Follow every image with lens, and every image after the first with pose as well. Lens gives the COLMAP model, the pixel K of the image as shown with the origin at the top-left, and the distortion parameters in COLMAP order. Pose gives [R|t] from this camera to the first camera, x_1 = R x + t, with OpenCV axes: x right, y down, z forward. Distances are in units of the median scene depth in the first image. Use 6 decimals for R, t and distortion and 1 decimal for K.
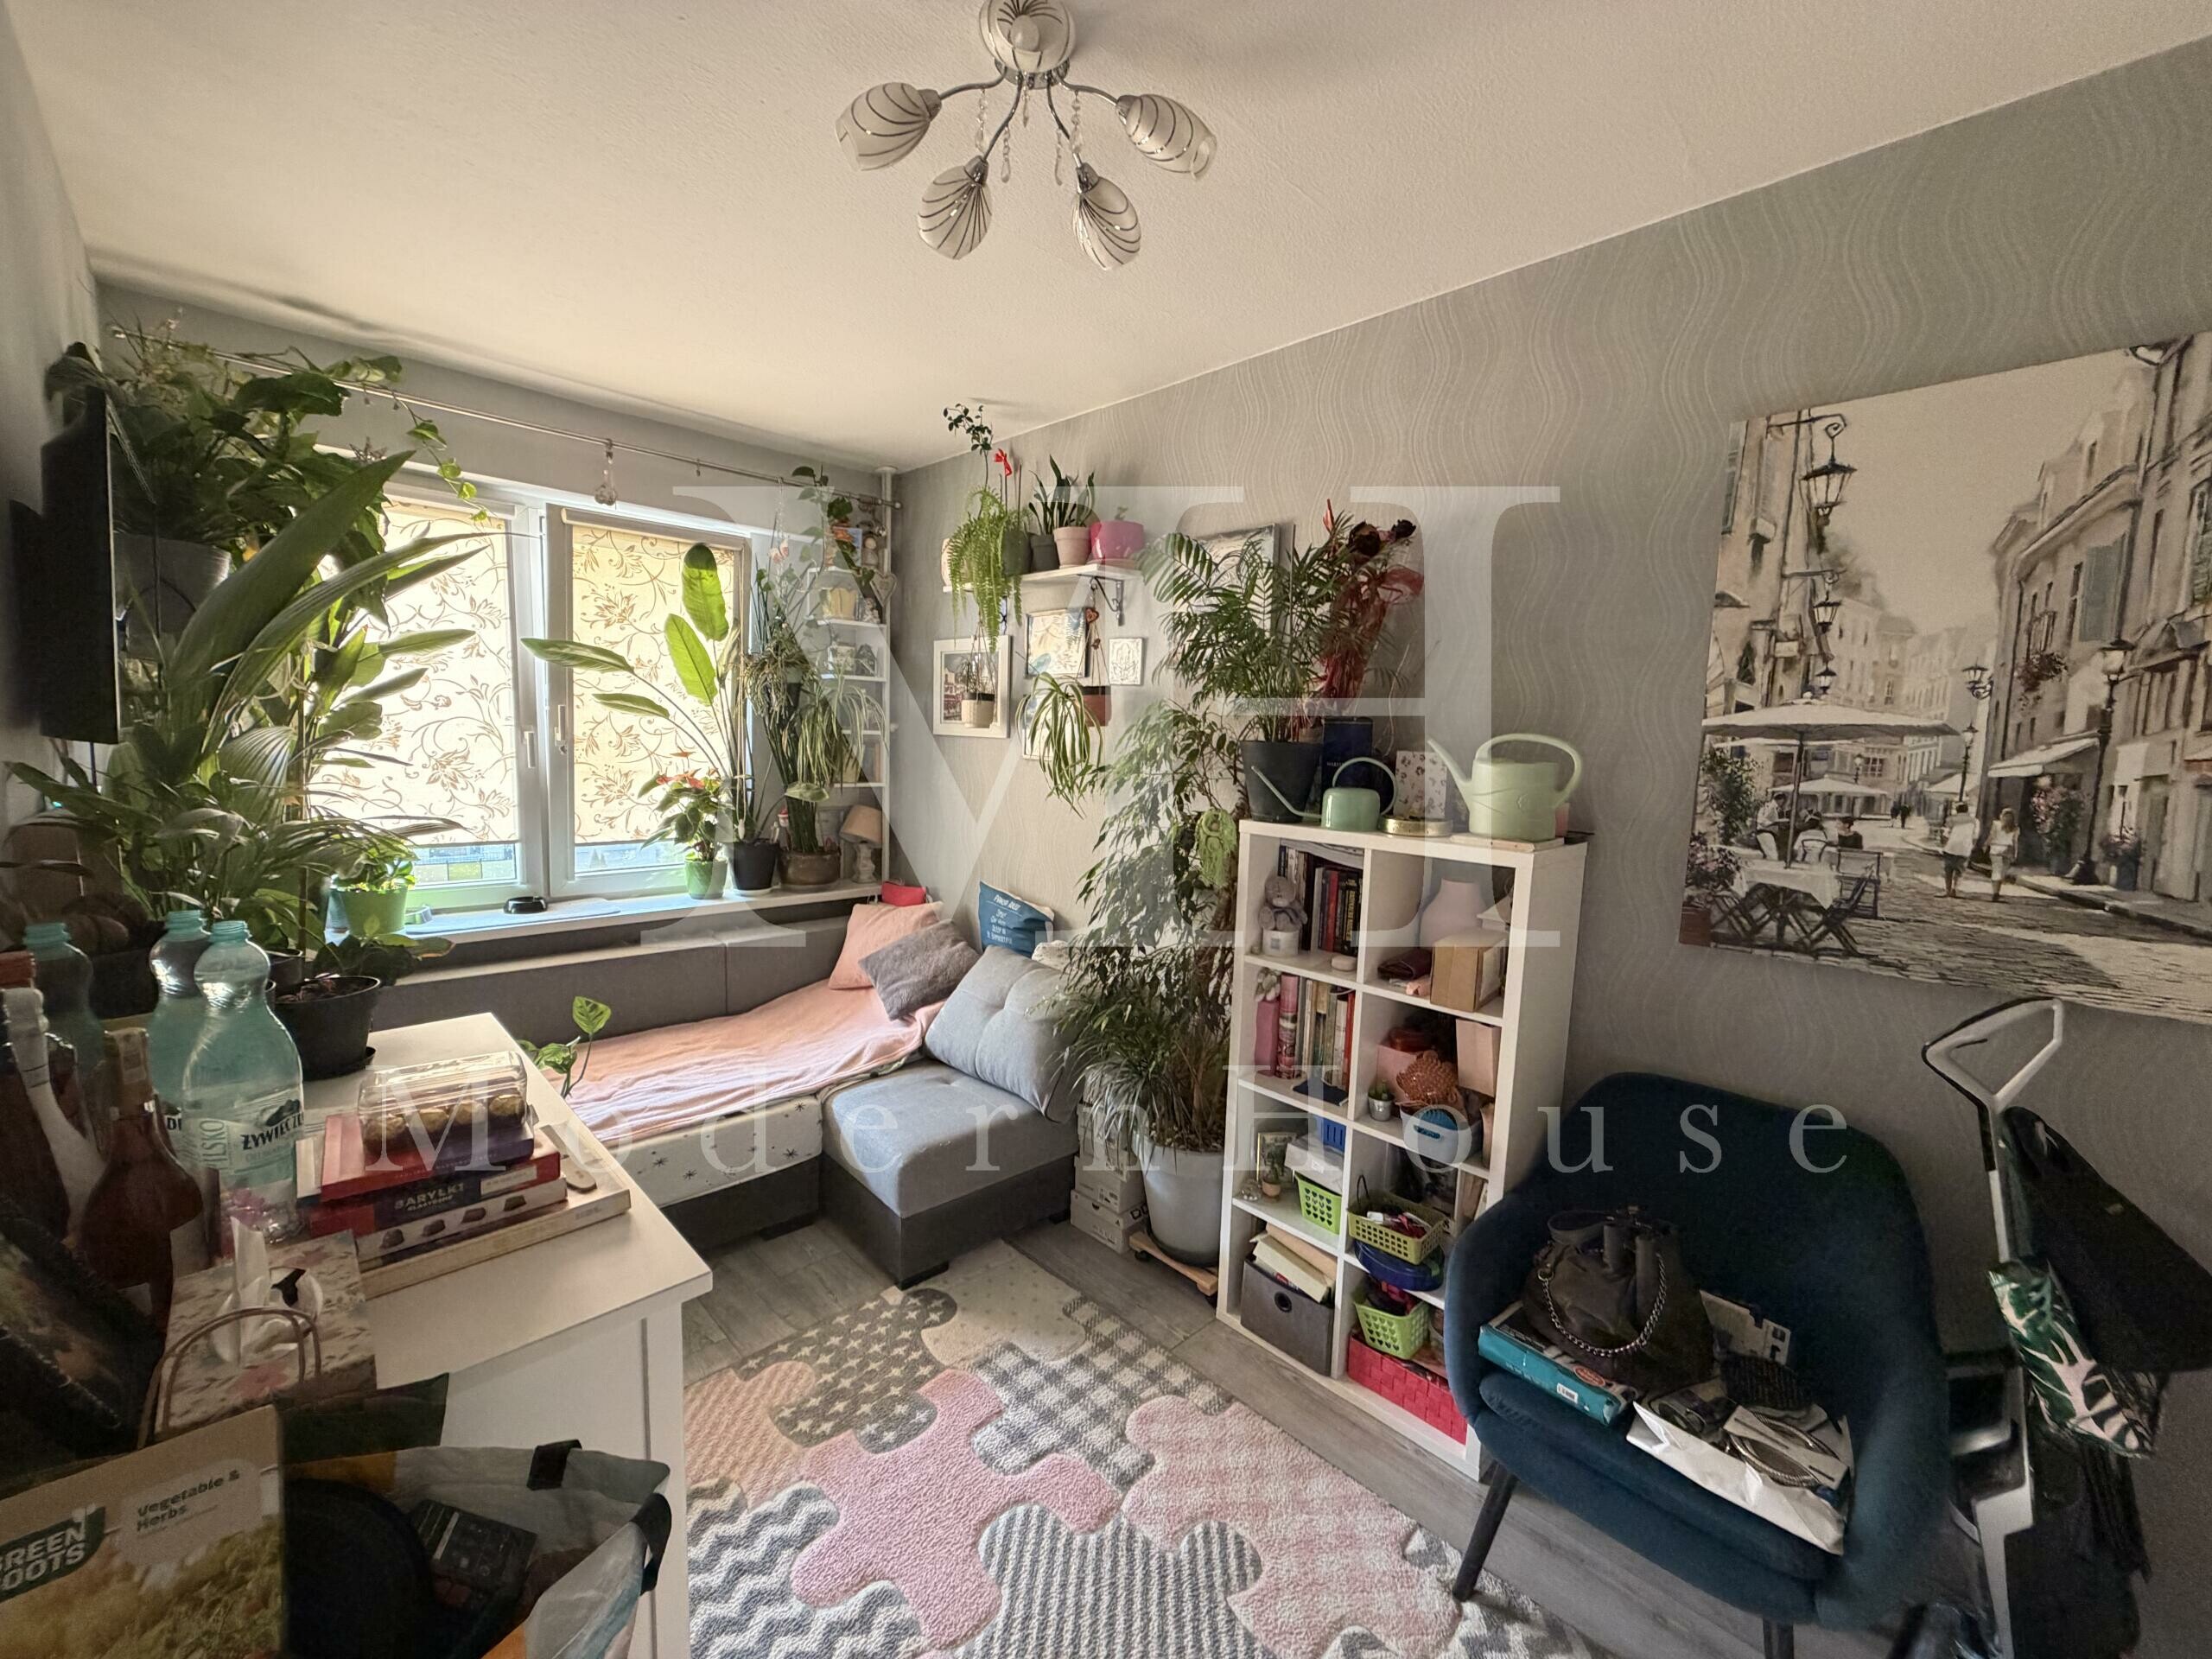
lens RADIAL K [[878.2, 0, 1103.2], [0, 878.2, 821.8], [0, 0, 1]] dist [0.002021, 0.000010]
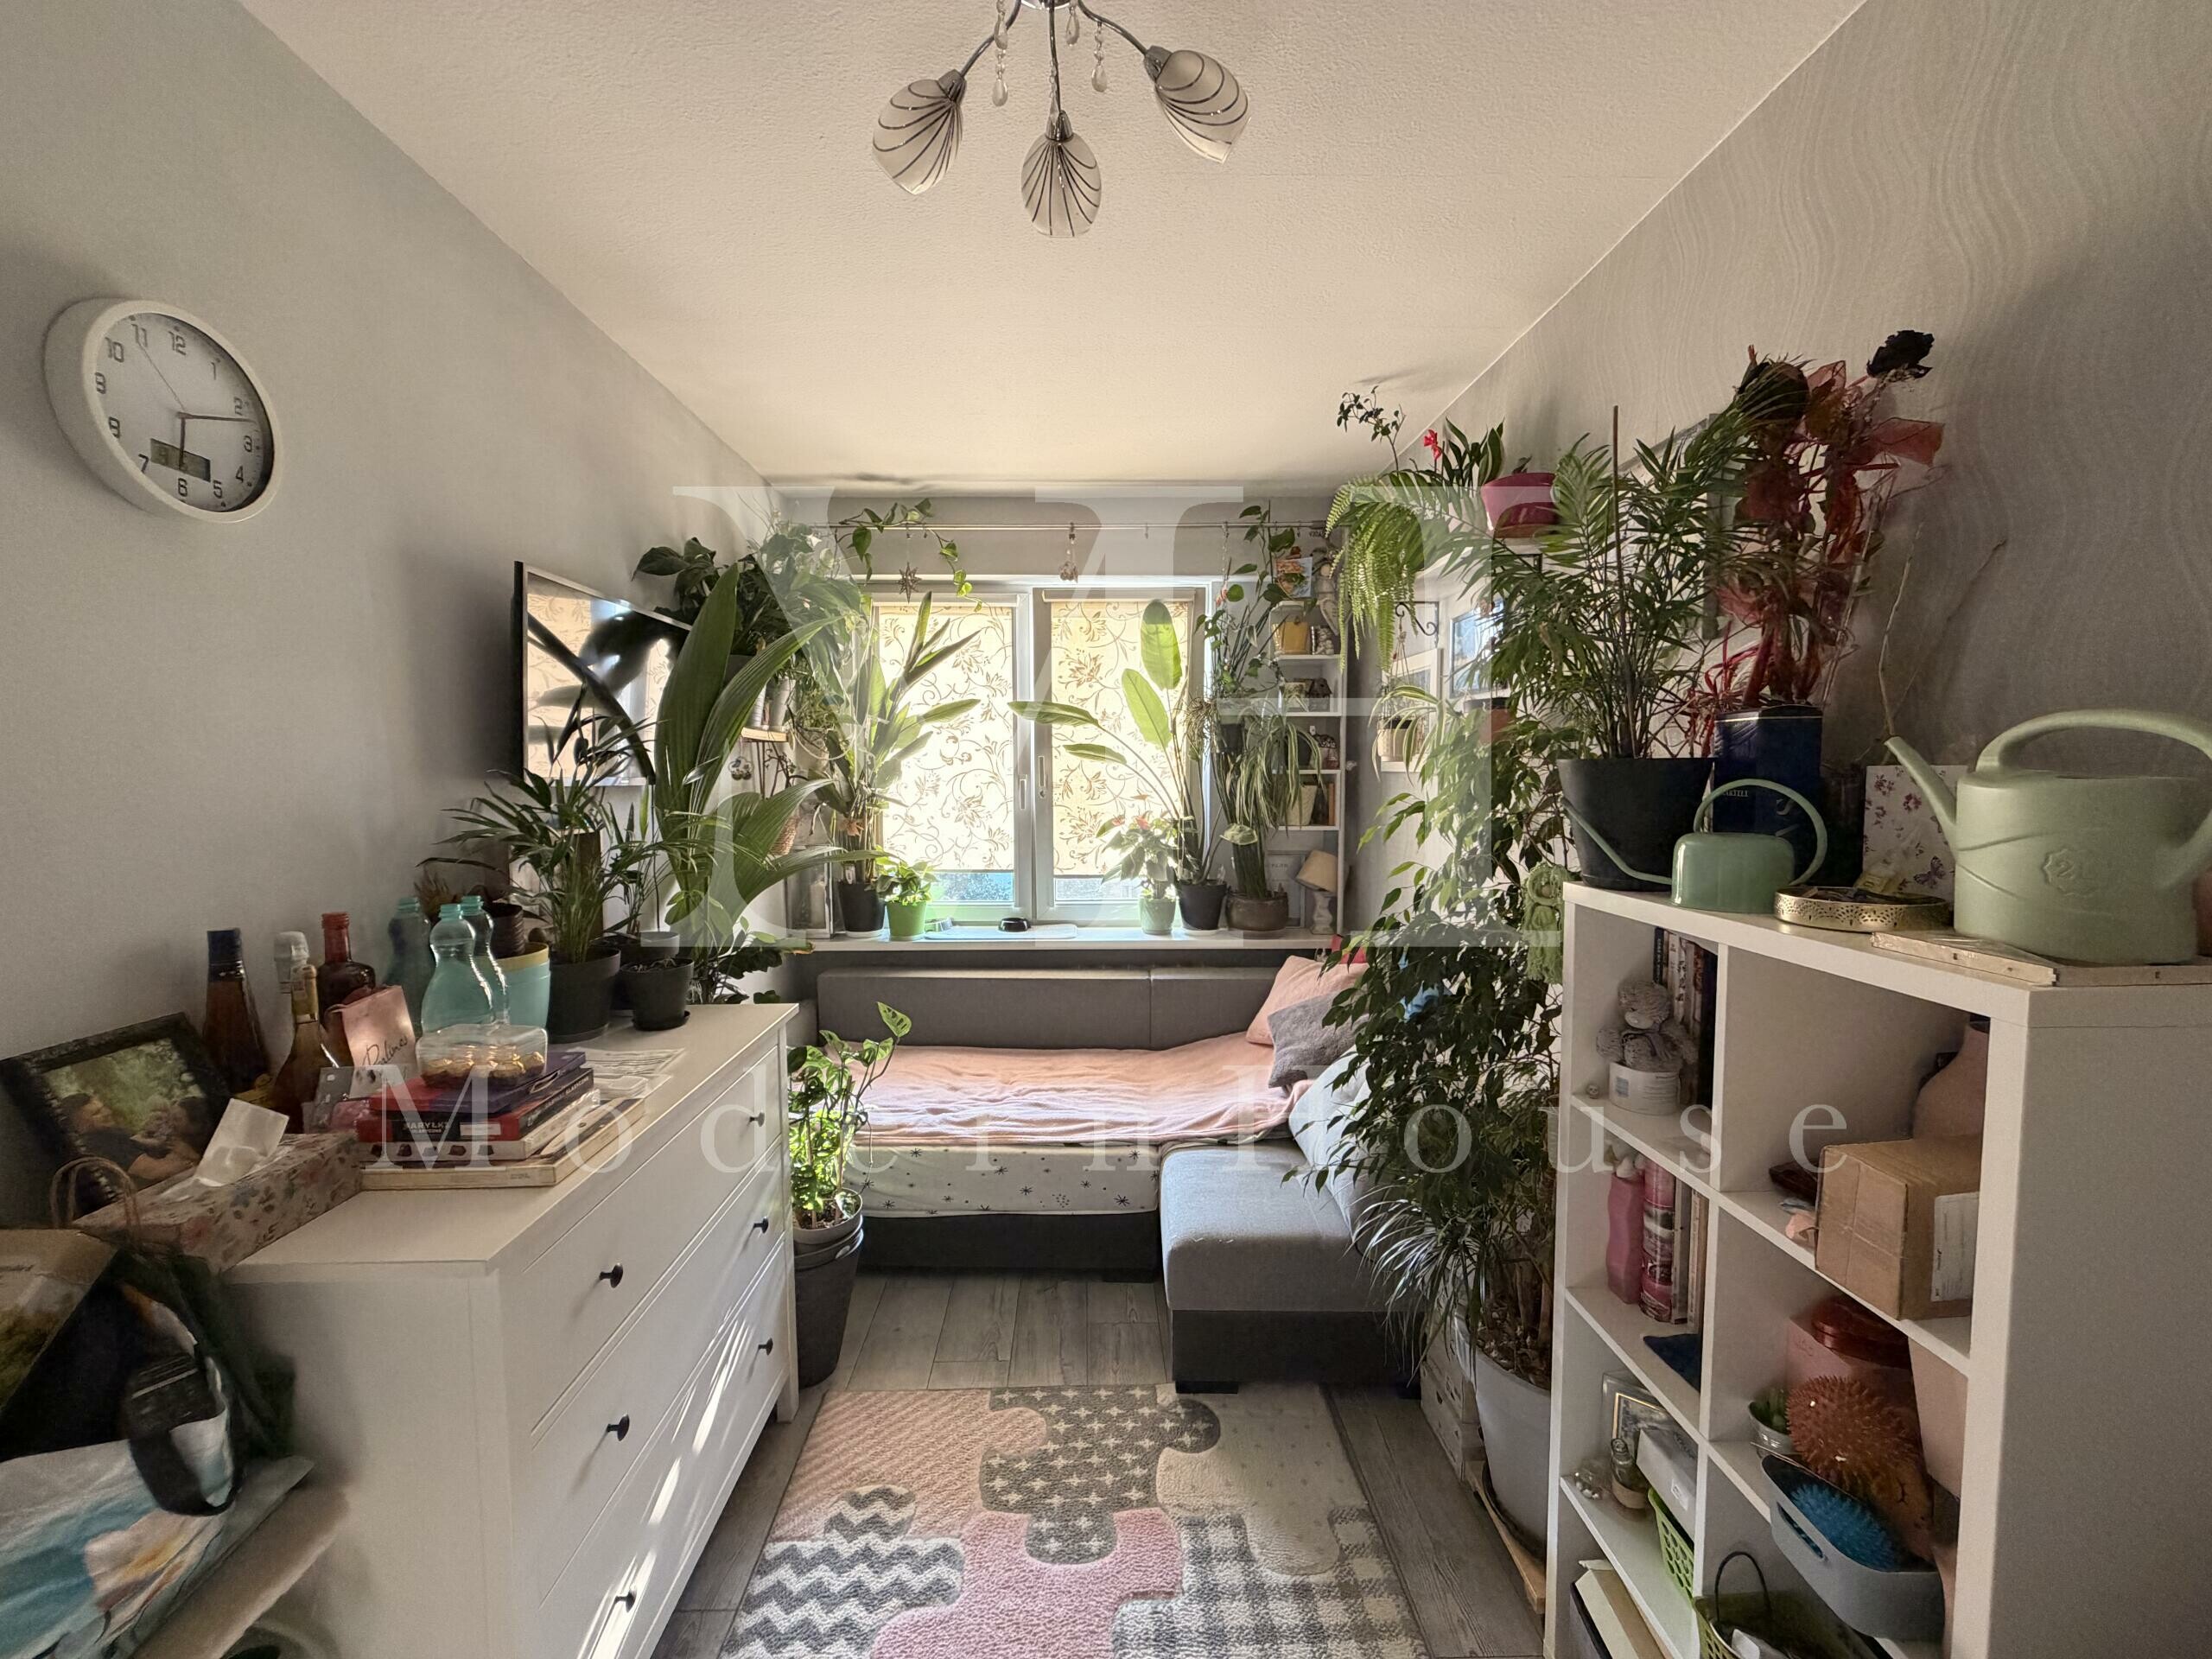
lens RADIAL K [[878.2, 0, 1106.2], [0, 878.2, 825.5], [0, 0, 1]] dist [0.002021, 0.000010]
pose [[0.729558, 0.009180, -0.683857, 0.261333], [-0.043745, 0.998489, -0.033265, -0.005536], [0.682518, 0.054183, 0.728857, 0.220615]]
